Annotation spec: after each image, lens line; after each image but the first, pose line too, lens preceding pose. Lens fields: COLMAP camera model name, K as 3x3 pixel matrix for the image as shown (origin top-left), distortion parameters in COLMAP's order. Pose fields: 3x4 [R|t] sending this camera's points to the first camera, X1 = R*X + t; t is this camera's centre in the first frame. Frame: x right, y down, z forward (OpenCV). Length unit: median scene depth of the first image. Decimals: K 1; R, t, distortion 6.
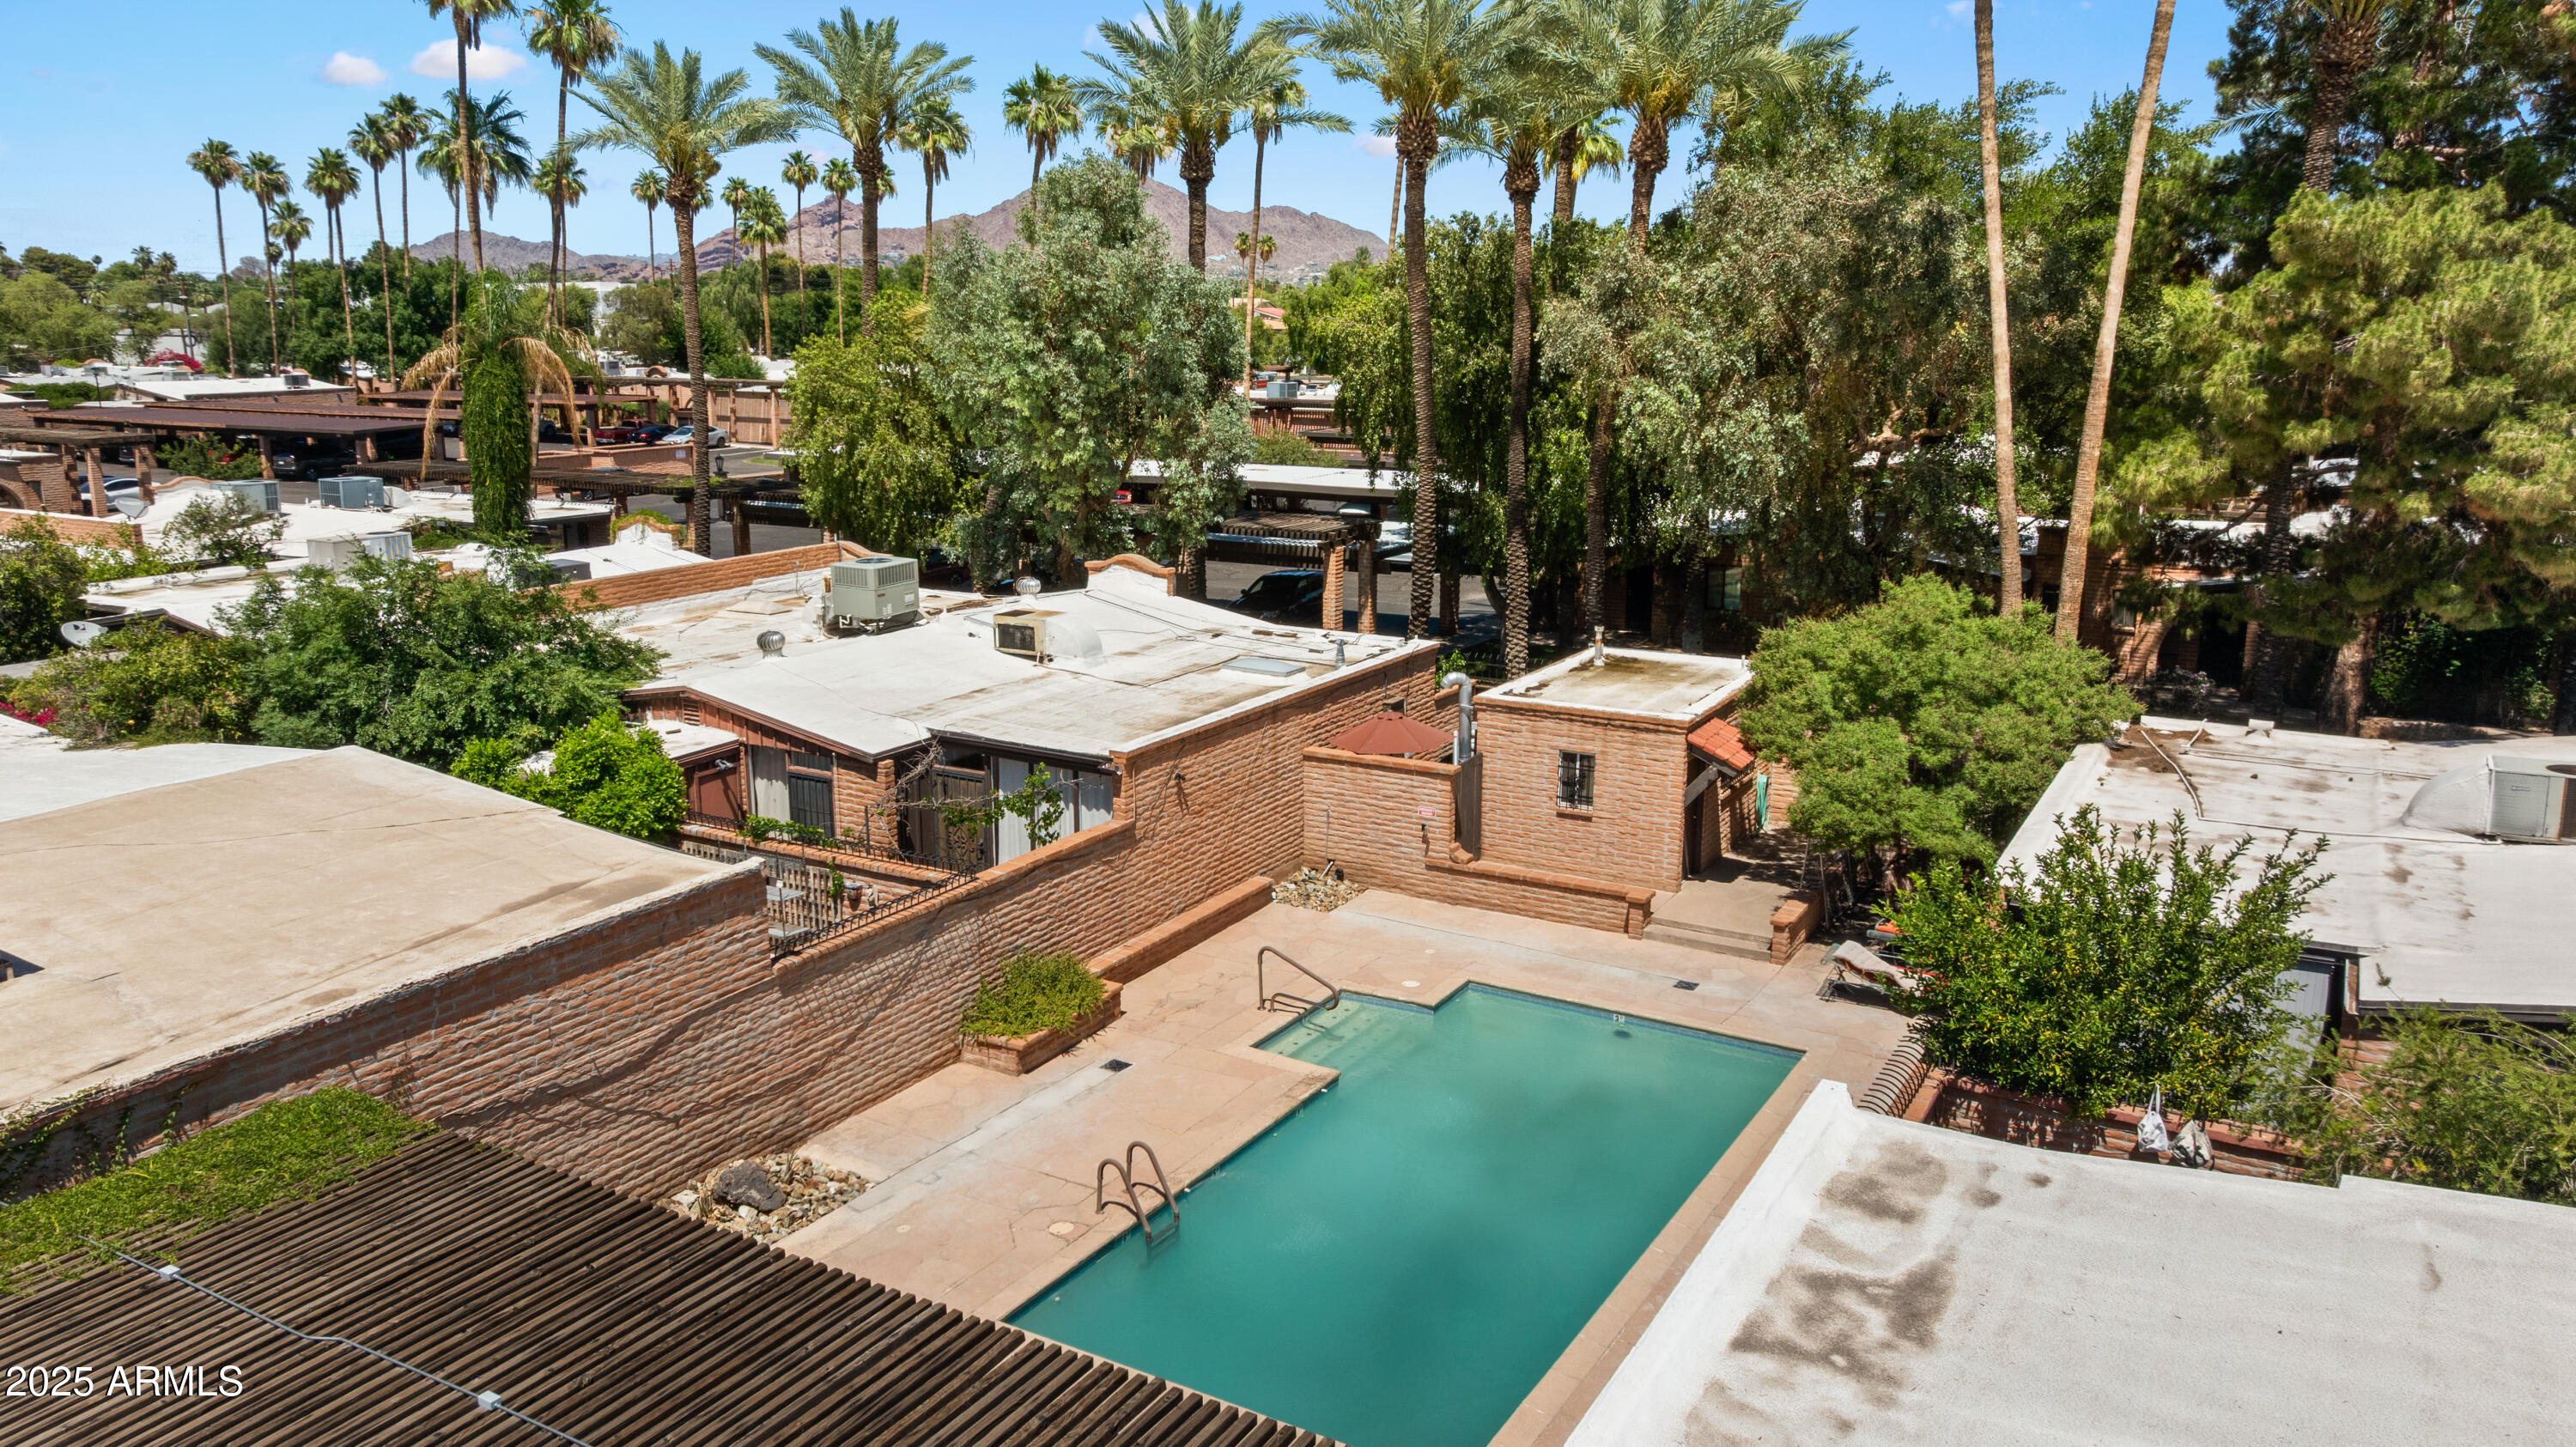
lens RADIAL K [[1846.9, 0, 1290.4], [0, 1846.9, 716.1], [0, 0, 1]] dist [-0.032380, 0.019417]
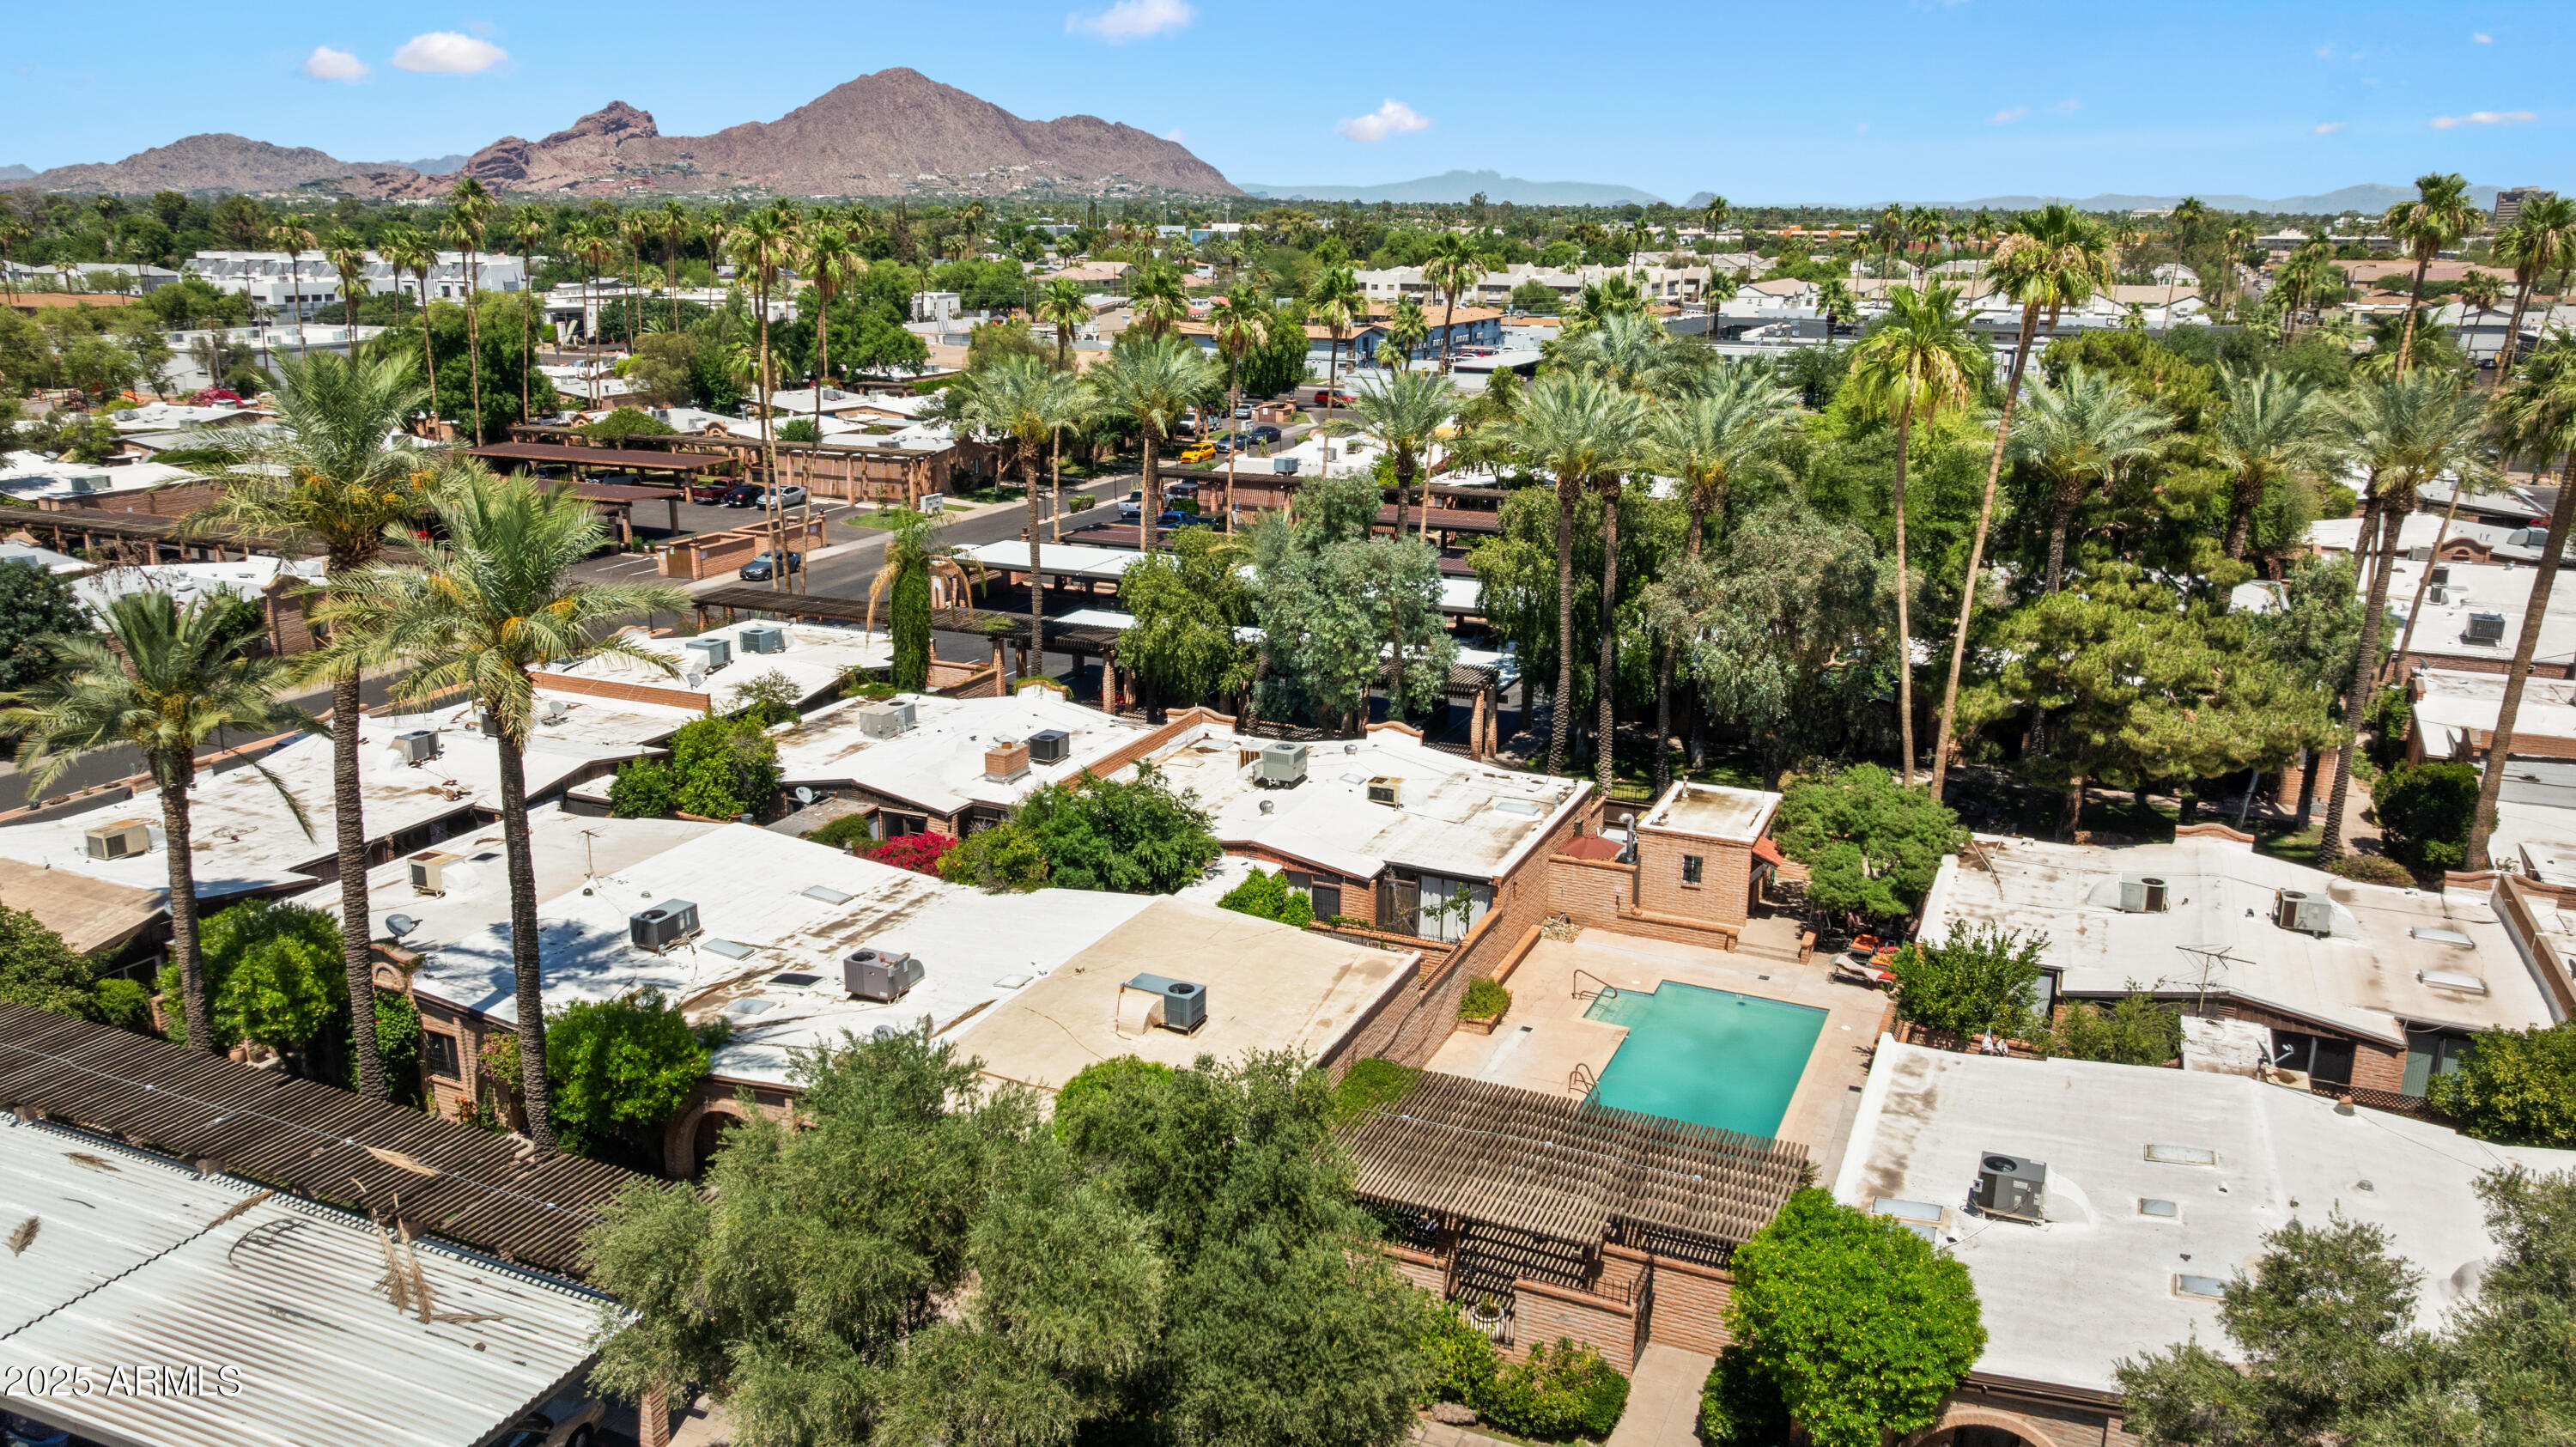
lens RADIAL K [[1846.9, 0, 1290.7], [0, 1846.9, 725.0], [0, 0, 1]] dist [-0.032380, 0.019417]
pose [[0.994697, -0.025096, 0.099741, -0.515240], [0.019954, 0.998436, 0.052220, -0.256777], [-0.100895, -0.049952, 0.993642, -0.997236]]
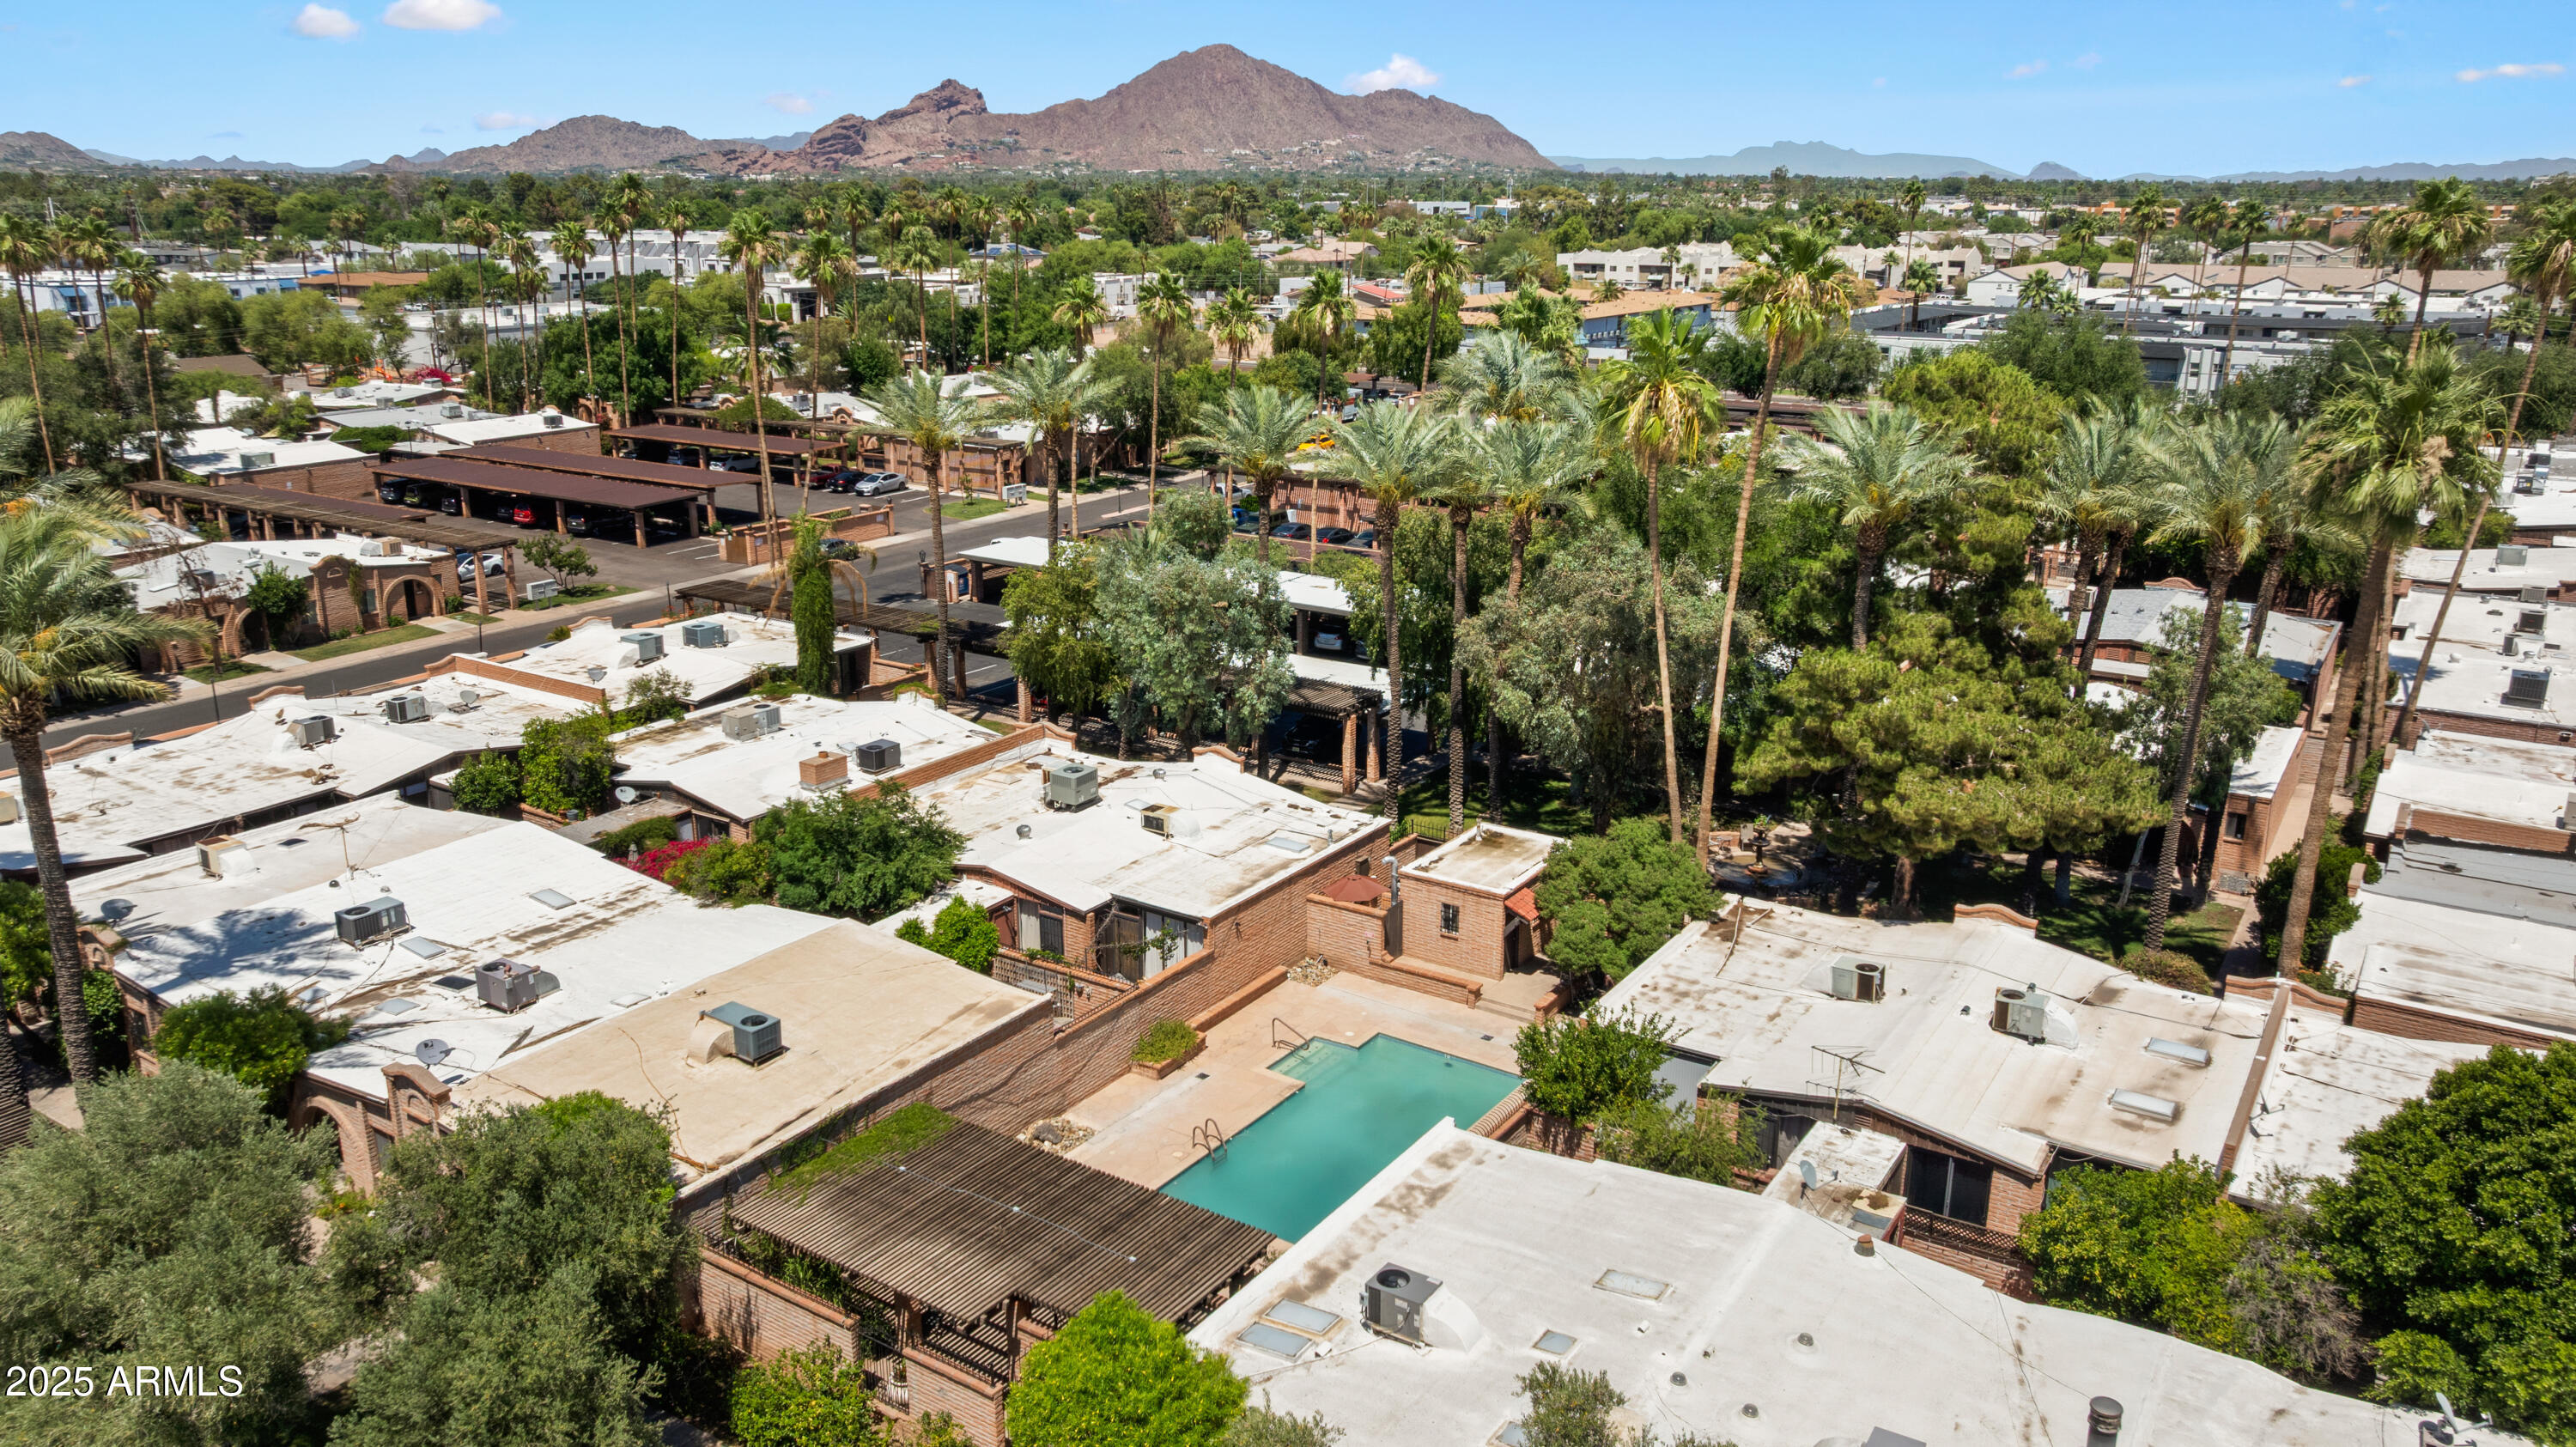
lens RADIAL K [[1846.9, 0, 1283.0], [0, 1846.9, 721.9], [0, 0, 1]] dist [-0.032380, 0.019417]
pose [[0.997933, 0.015940, -0.062250, 0.111515], [-0.011983, 0.997914, 0.063432, -0.317796], [0.063131, -0.062555, 0.996043, -0.978612]]
